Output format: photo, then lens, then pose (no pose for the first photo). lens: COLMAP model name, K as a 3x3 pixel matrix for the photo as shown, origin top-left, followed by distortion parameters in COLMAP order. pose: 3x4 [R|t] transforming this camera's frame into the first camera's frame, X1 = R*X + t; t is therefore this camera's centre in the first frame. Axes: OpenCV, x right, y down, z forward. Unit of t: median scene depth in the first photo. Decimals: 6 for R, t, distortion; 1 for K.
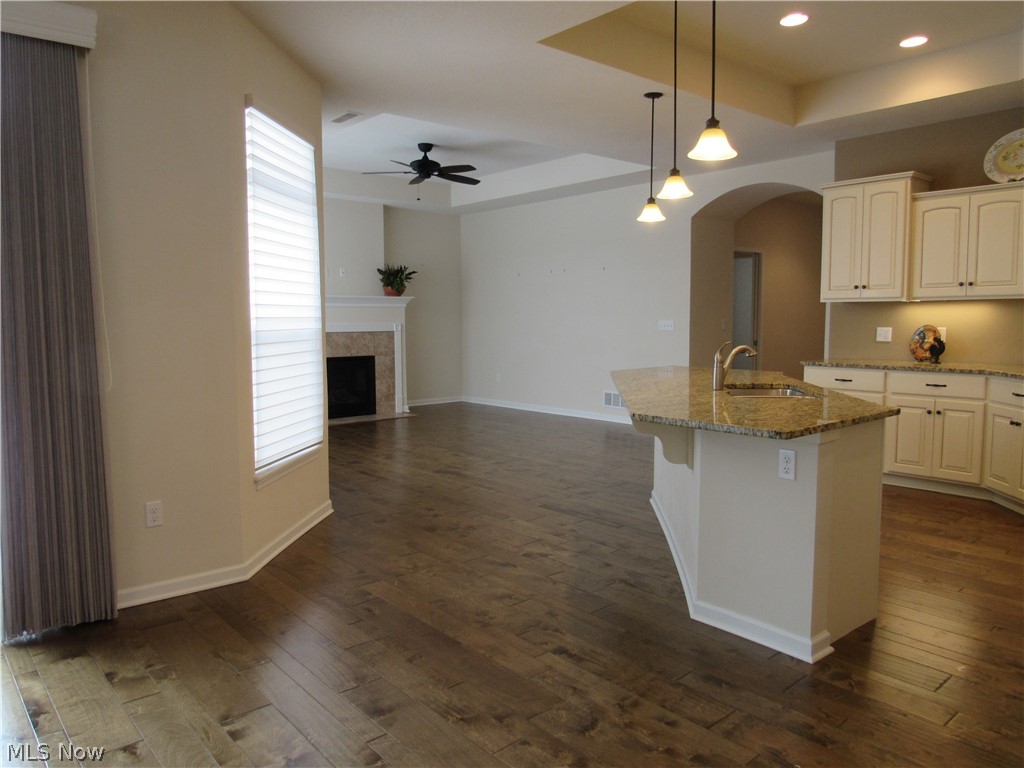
lens RADIAL K [[735.9, 0, 515.0], [0, 735.9, 389.9], [0, 0, 1]] dist [-0.020550, 0.005858]
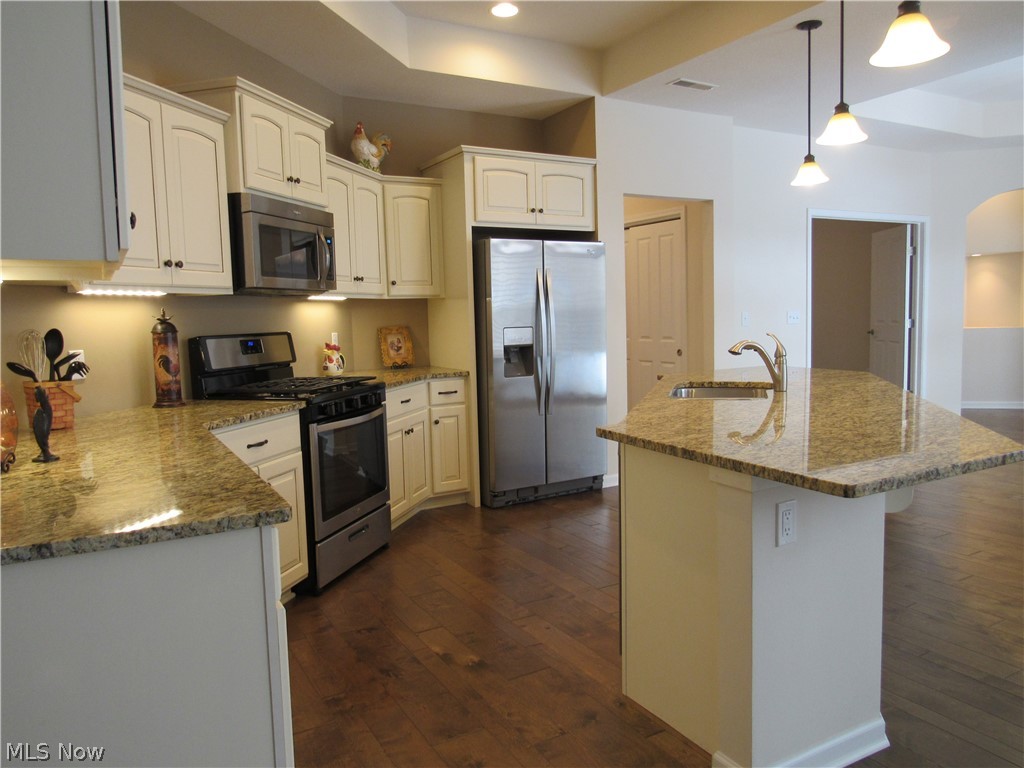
lens RADIAL K [[735.9, 0, 517.9], [0, 735.9, 382.9], [0, 0, 1]] dist [-0.020550, 0.005858]
pose [[-0.982369, 0.015827, 0.186281, 0.291838], [0.051370, 0.980908, 0.187564, -0.129907], [-0.179756, 0.193826, -0.964427, 1.322354]]
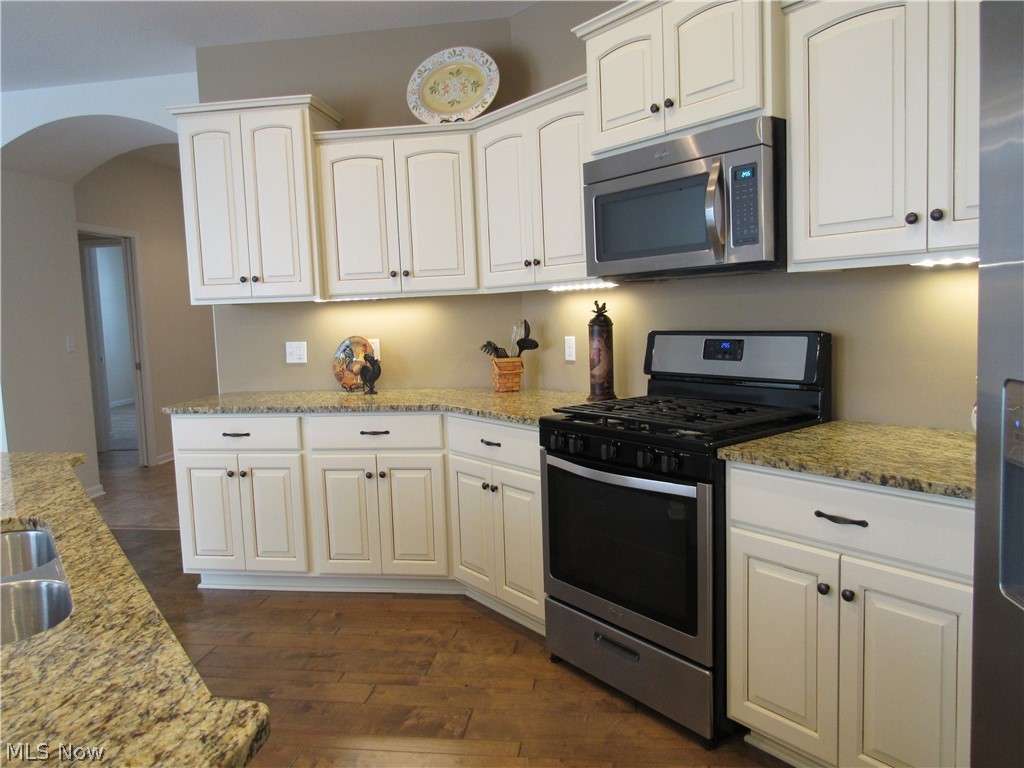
lens RADIAL K [[735.9, 0, 510.5], [0, 735.9, 384.1], [0, 0, 1]] dist [-0.020550, 0.005858]
pose [[0.756365, -0.082017, 0.648988, 0.242760], [0.093646, 0.995466, 0.016663, -0.045005], [-0.647412, 0.048172, 0.760616, 0.416498]]
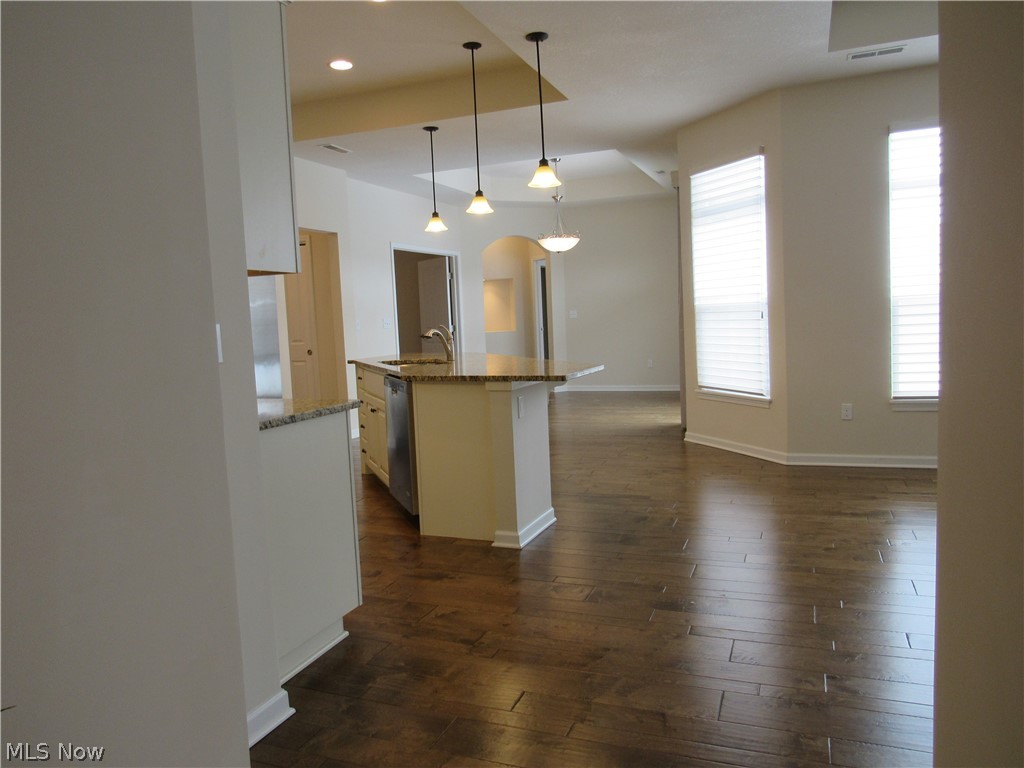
lens RADIAL K [[735.9, 0, 514.1], [0, 735.9, 385.6], [0, 0, 1]] dist [-0.020550, 0.005858]
pose [[-0.885138, 0.083799, -0.457722, 0.564000], [-0.001127, 0.983262, 0.182193, -0.144899], [0.465328, 0.161782, -0.870228, 1.595556]]
